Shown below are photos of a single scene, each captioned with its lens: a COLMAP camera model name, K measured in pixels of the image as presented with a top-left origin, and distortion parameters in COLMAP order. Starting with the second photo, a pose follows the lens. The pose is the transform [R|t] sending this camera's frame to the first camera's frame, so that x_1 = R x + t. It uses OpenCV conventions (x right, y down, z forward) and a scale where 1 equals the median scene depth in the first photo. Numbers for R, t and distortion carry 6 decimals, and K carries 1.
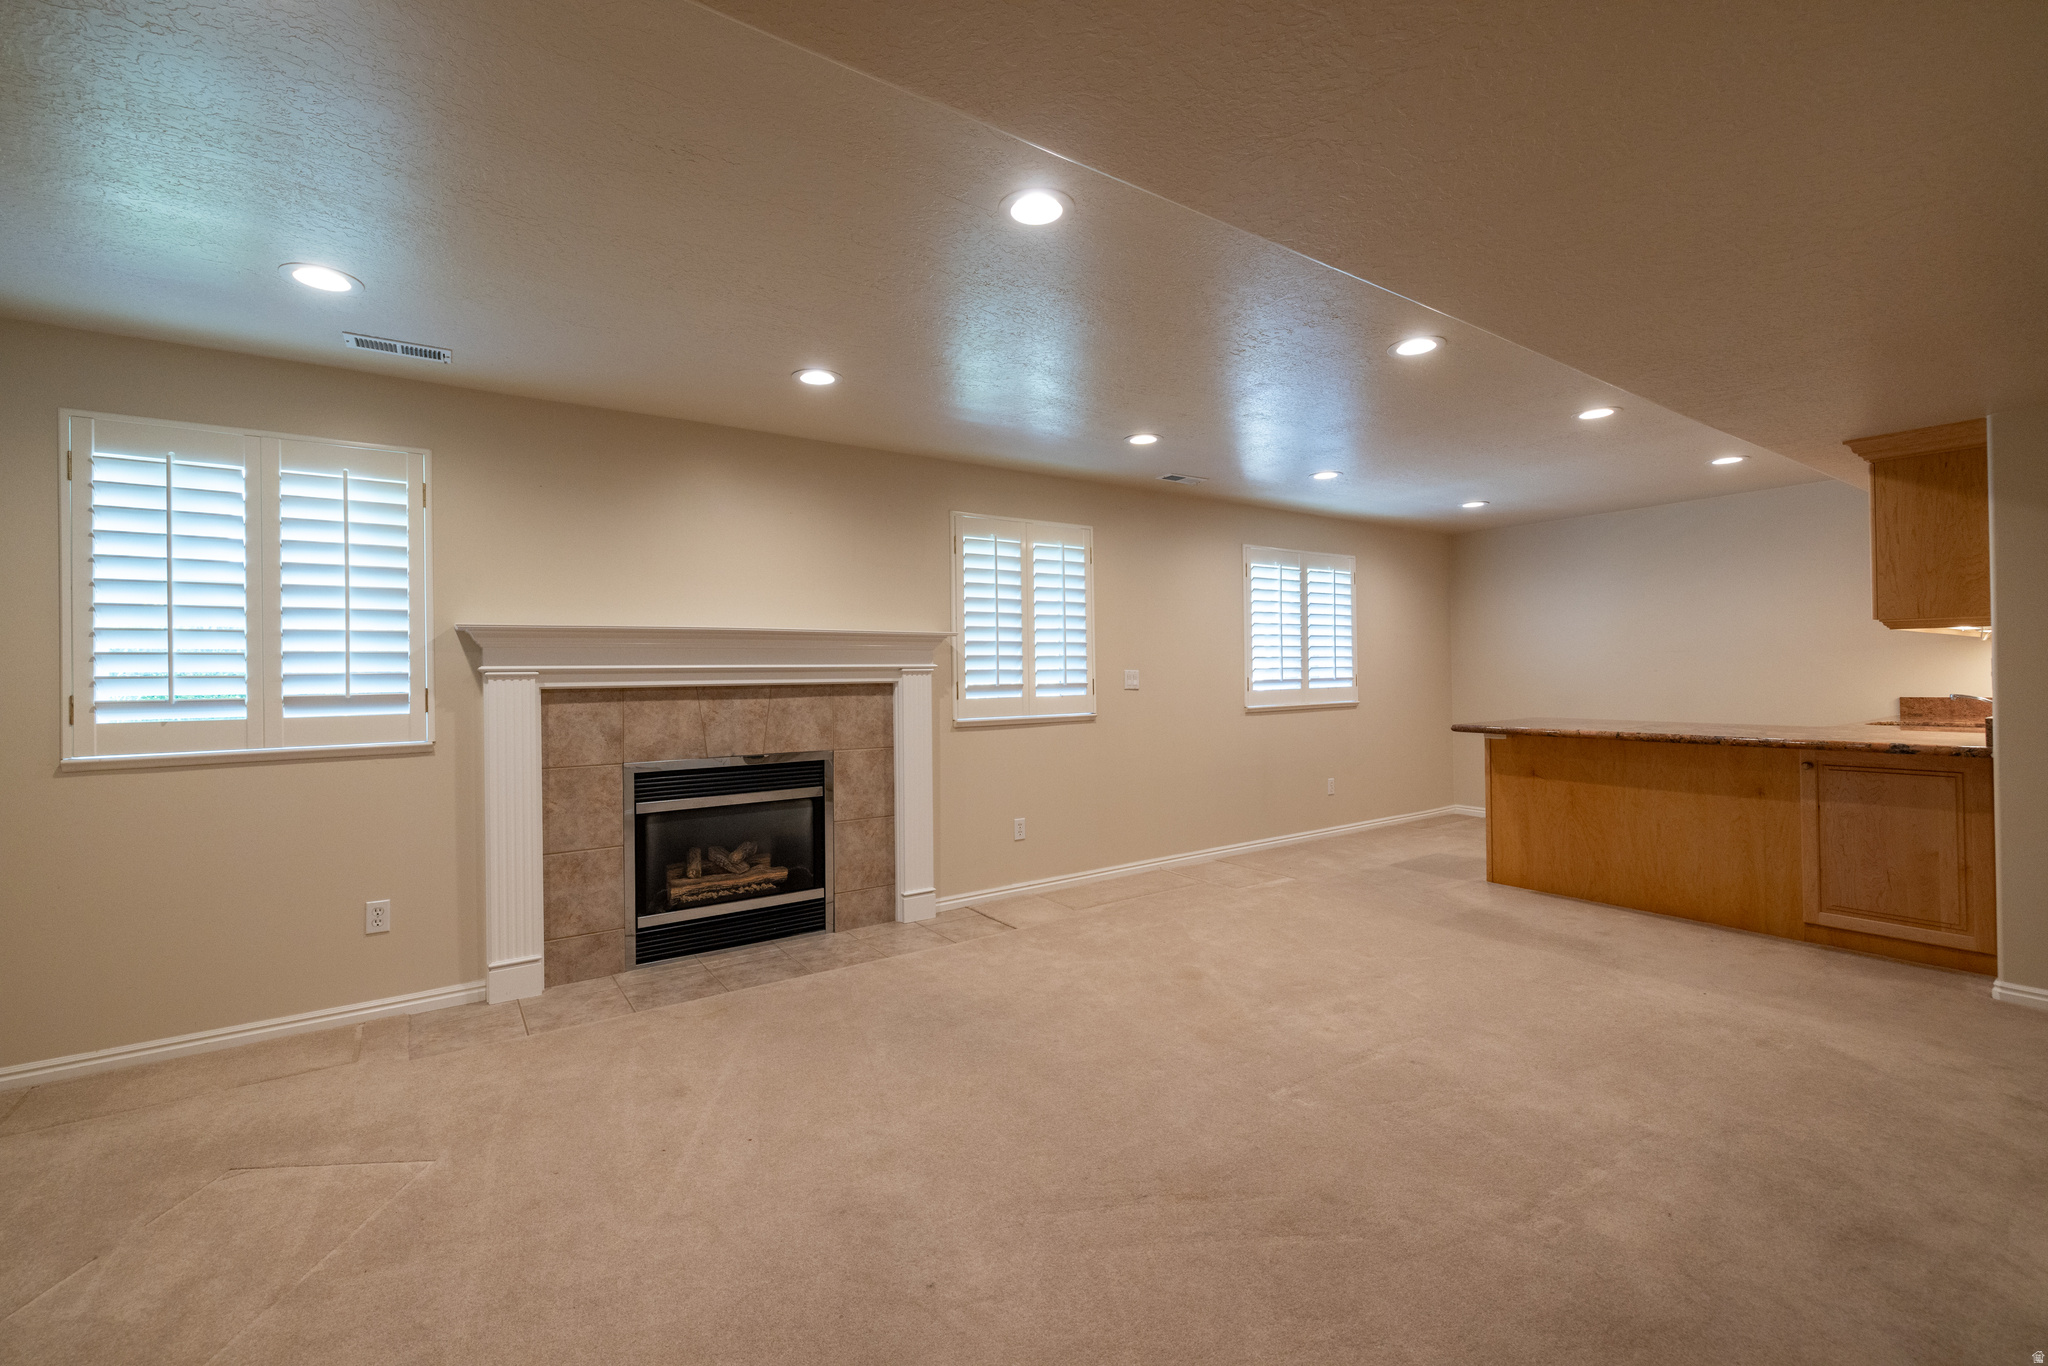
lens RADIAL K [[883.2, 0, 1027.1], [0, 883.2, 664.6], [0, 0, 1]] dist [0.001750, 0.000126]
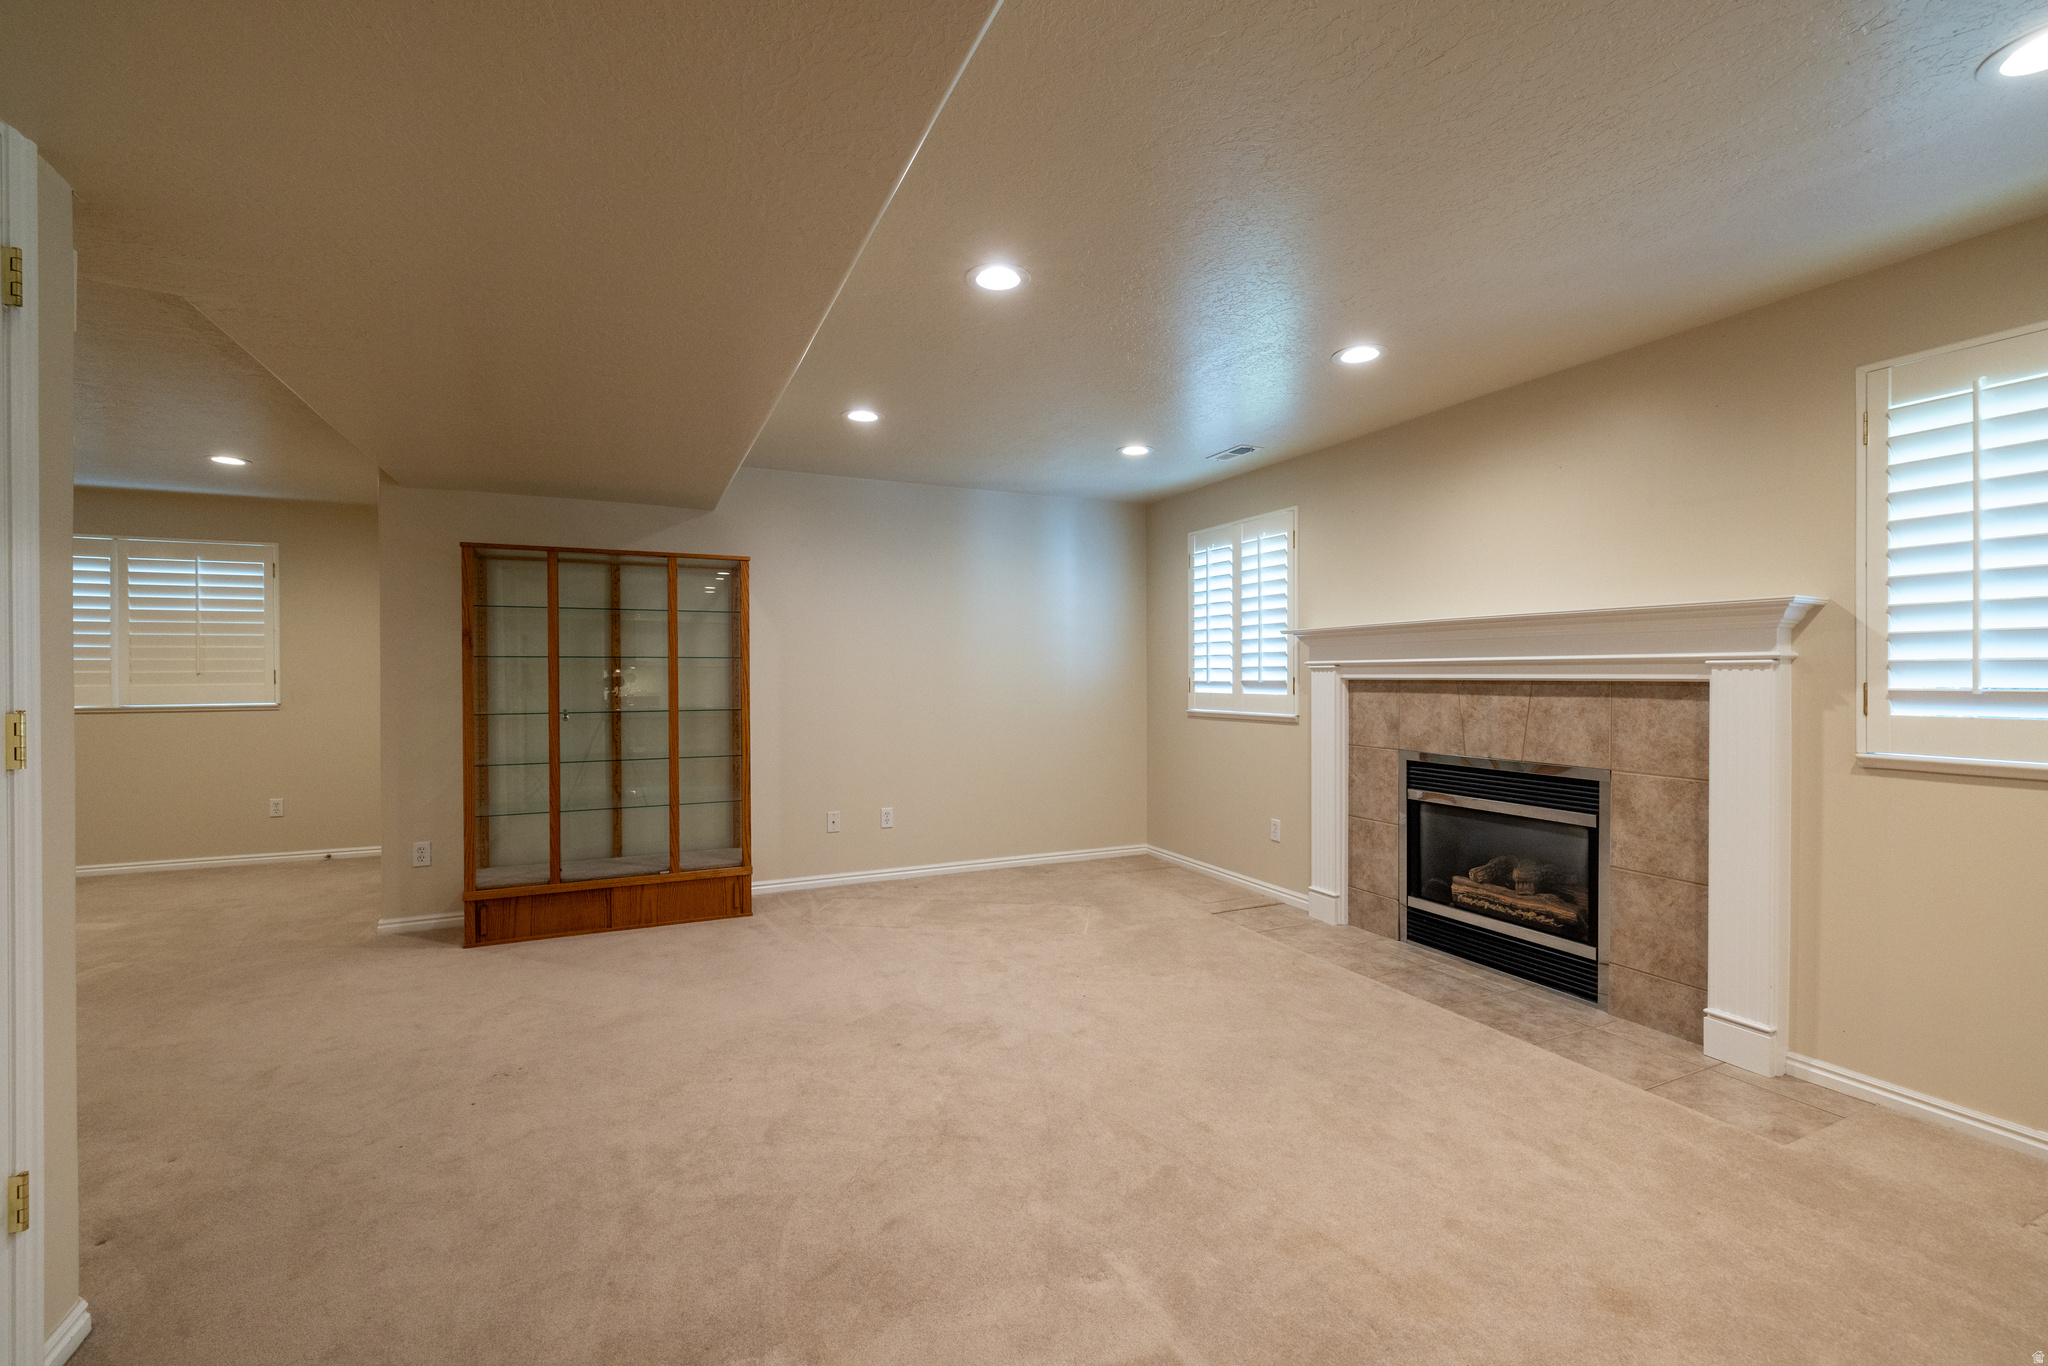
lens RADIAL K [[883.2, 0, 1016.9], [0, 883.2, 680.8], [0, 0, 1]] dist [0.001750, 0.000126]
pose [[-0.197465, 0.018456, -0.980136, 0.633336], [0.013150, 0.999783, 0.016177, 0.003370], [0.980222, -0.009695, -0.197665, 0.686302]]
